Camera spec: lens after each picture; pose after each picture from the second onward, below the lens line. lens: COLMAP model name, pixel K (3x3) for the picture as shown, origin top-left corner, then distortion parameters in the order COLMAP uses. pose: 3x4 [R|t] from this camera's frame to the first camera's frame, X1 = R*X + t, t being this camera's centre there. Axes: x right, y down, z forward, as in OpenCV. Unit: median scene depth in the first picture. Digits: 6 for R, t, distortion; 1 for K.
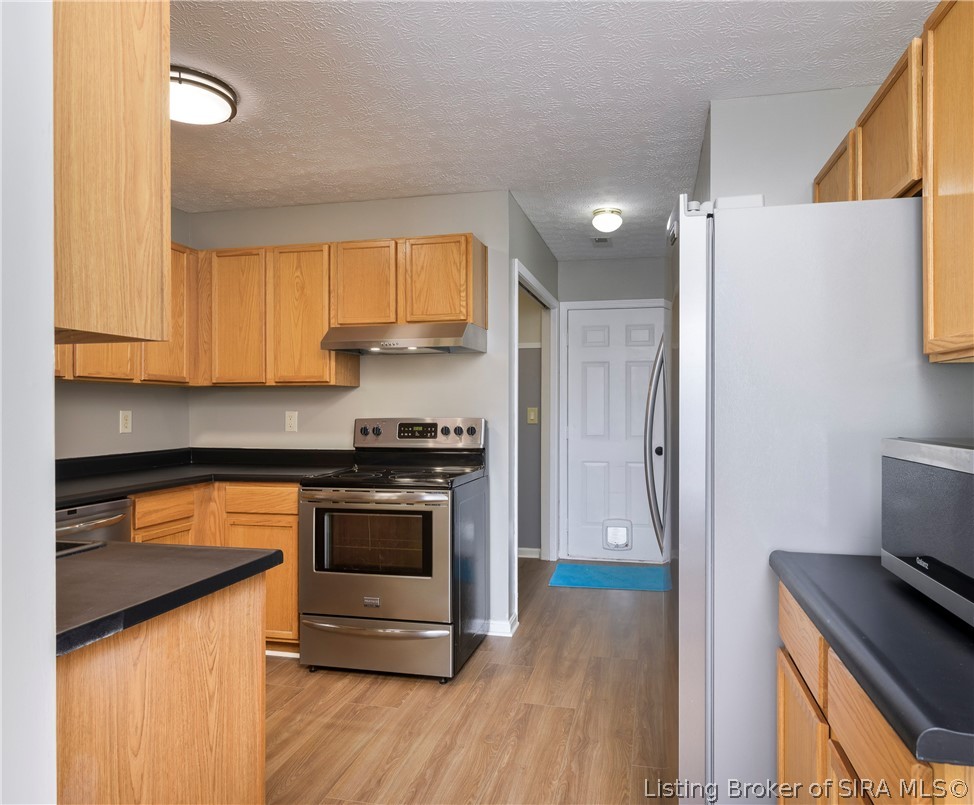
lens RADIAL K [[653.3, 0, 512.4], [0, 653.3, 406.3], [0, 0, 1]] dist [0.003619, 0.000837]
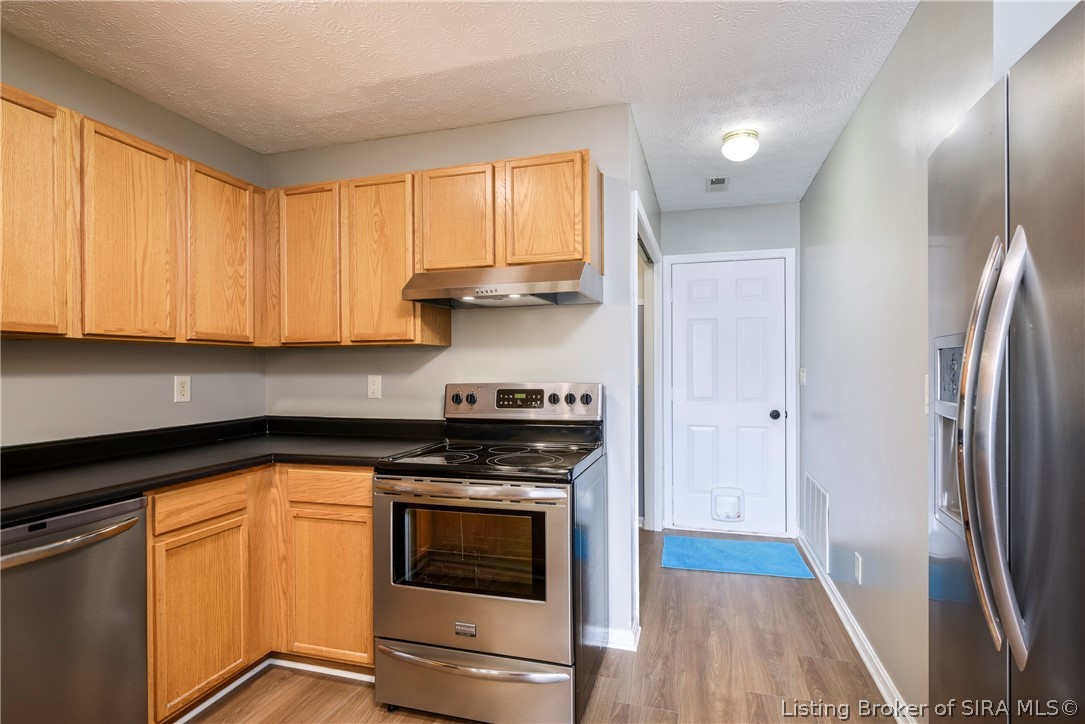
lens RADIAL K [[539.5, 0, 543.2], [0, 539.5, 365.5], [0, 0, 1]] dist [0.000783, -0.000062]
pose [[0.997145, -0.005955, -0.075271, -0.066845], [0.006000, 0.999982, 0.000370, -0.004864], [0.075267, -0.000820, 0.997163, 0.335375]]
